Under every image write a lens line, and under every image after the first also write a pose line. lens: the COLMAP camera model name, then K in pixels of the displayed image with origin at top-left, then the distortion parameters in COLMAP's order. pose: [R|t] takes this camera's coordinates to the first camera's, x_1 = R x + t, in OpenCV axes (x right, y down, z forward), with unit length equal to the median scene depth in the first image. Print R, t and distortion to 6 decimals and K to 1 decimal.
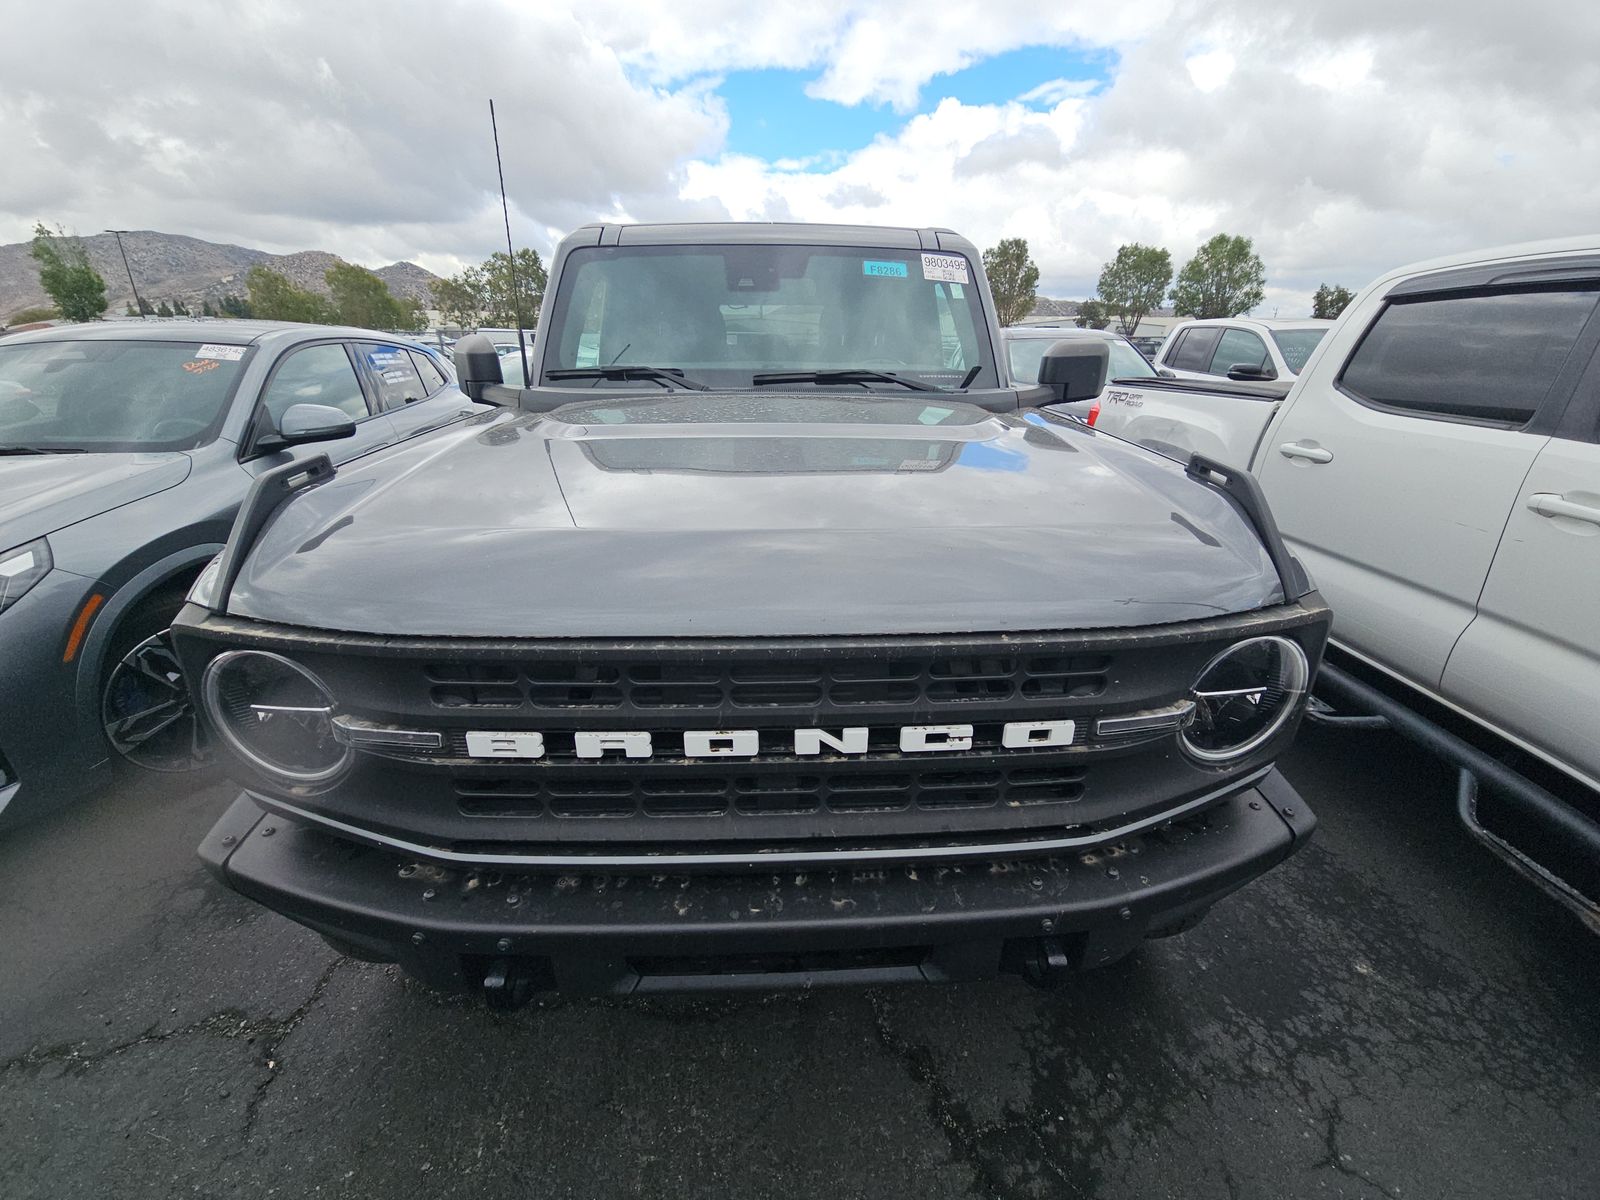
lens RADIAL K [[647.1, 0, 810.4], [0, 647.1, 602.6], [0, 0, 1]] dist [0.030318, -0.019555]
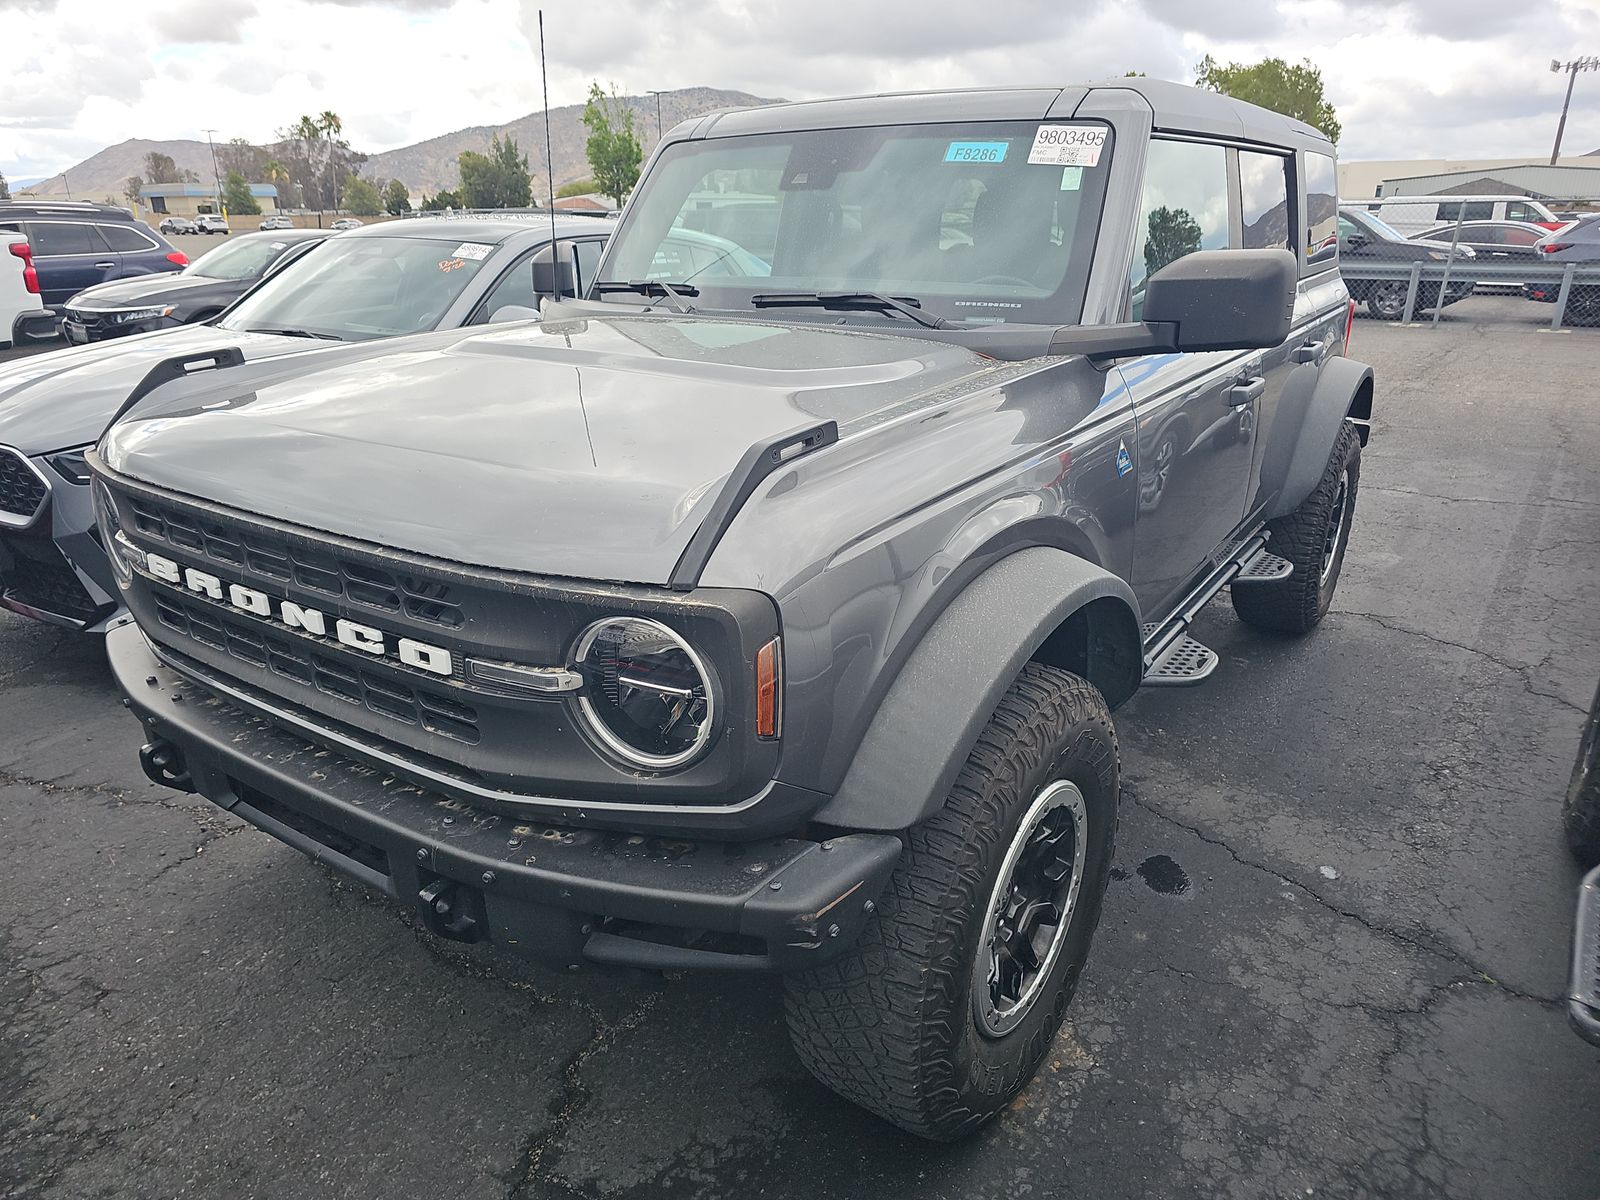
lens RADIAL K [[1076.5, 0, 803.1], [0, 1076.5, 618.4], [0, 0, 1]] dist [0.064947, -0.051369]
pose [[0.791763, 0.205806, -0.575114, 1.134690], [-0.220587, 0.974329, 0.044983, -0.042385], [0.569608, 0.091247, 0.816836, -0.045972]]
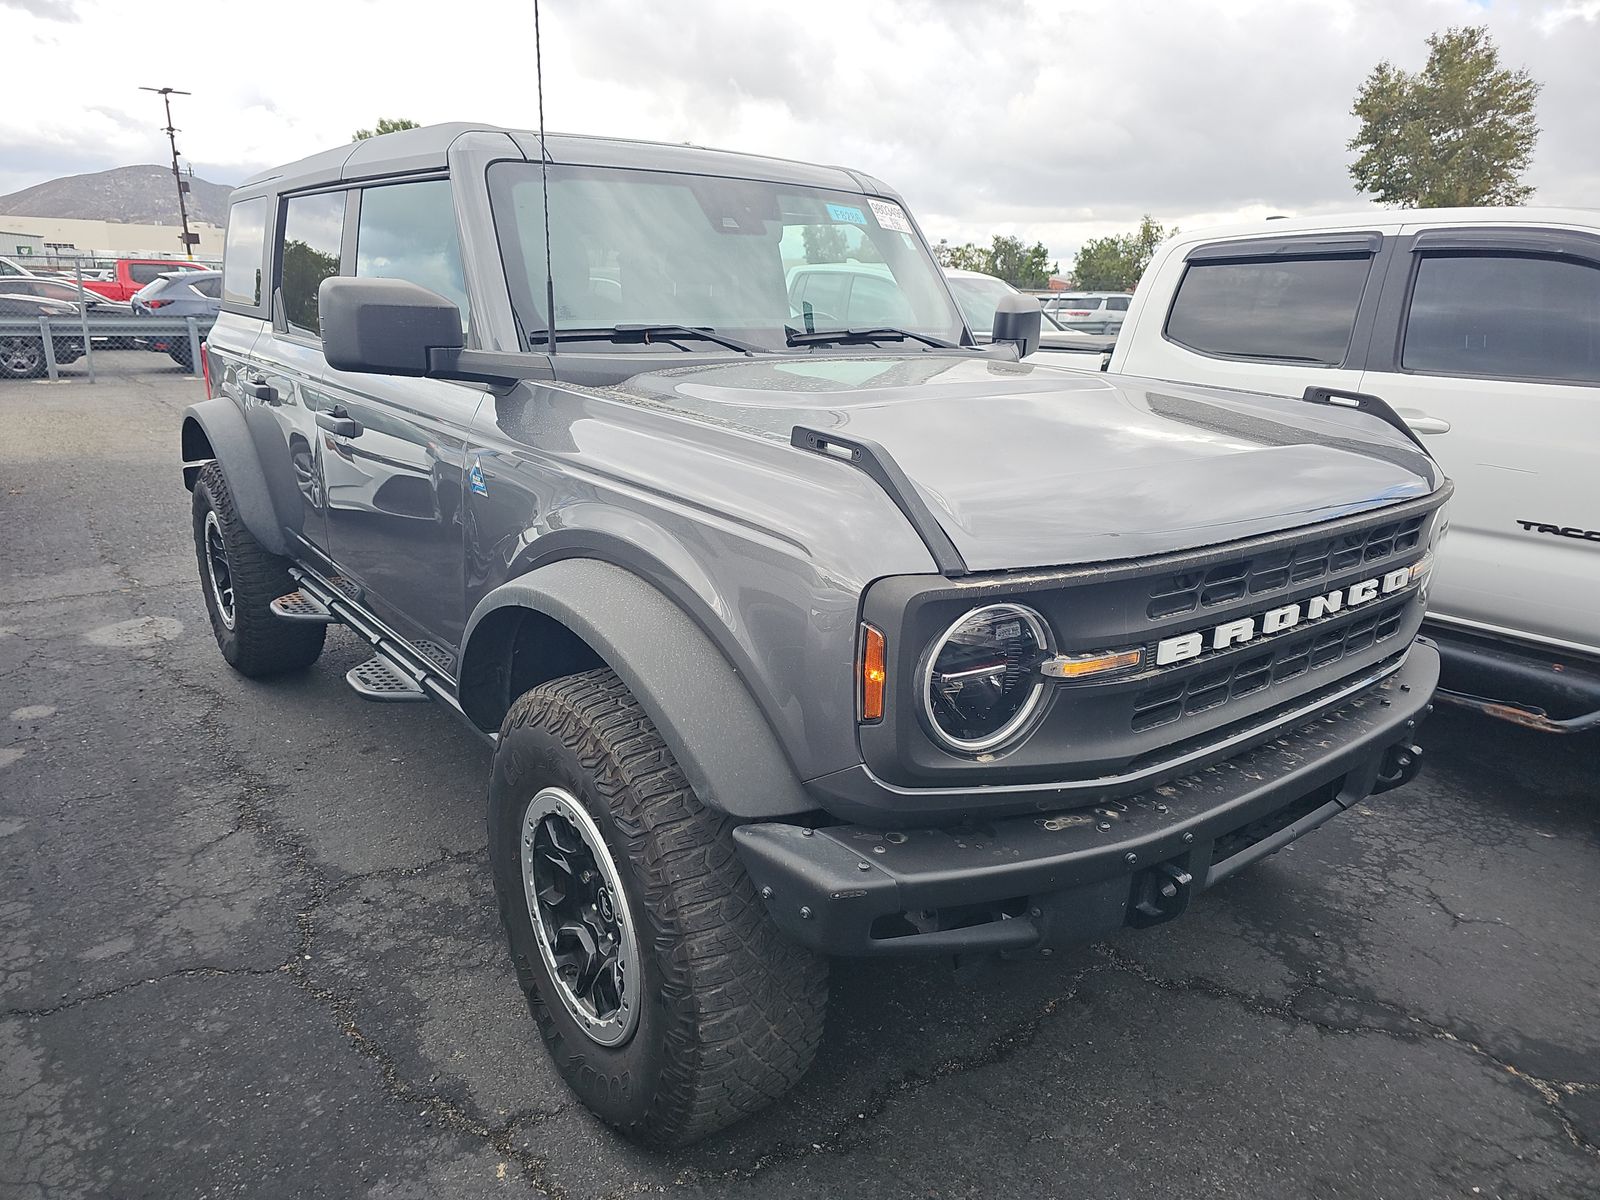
lens RADIAL K [[1060.4, 0, 800.0], [0, 1060.4, 600.0], [0, 0, 1]] dist [0.059476, -0.049130]
pose [[0.809494, -0.153491, 0.566710, -1.243334], [0.203490, 0.978743, -0.025579, 0.028186], [-0.550737, 0.136026, 0.823520, -0.114068]]
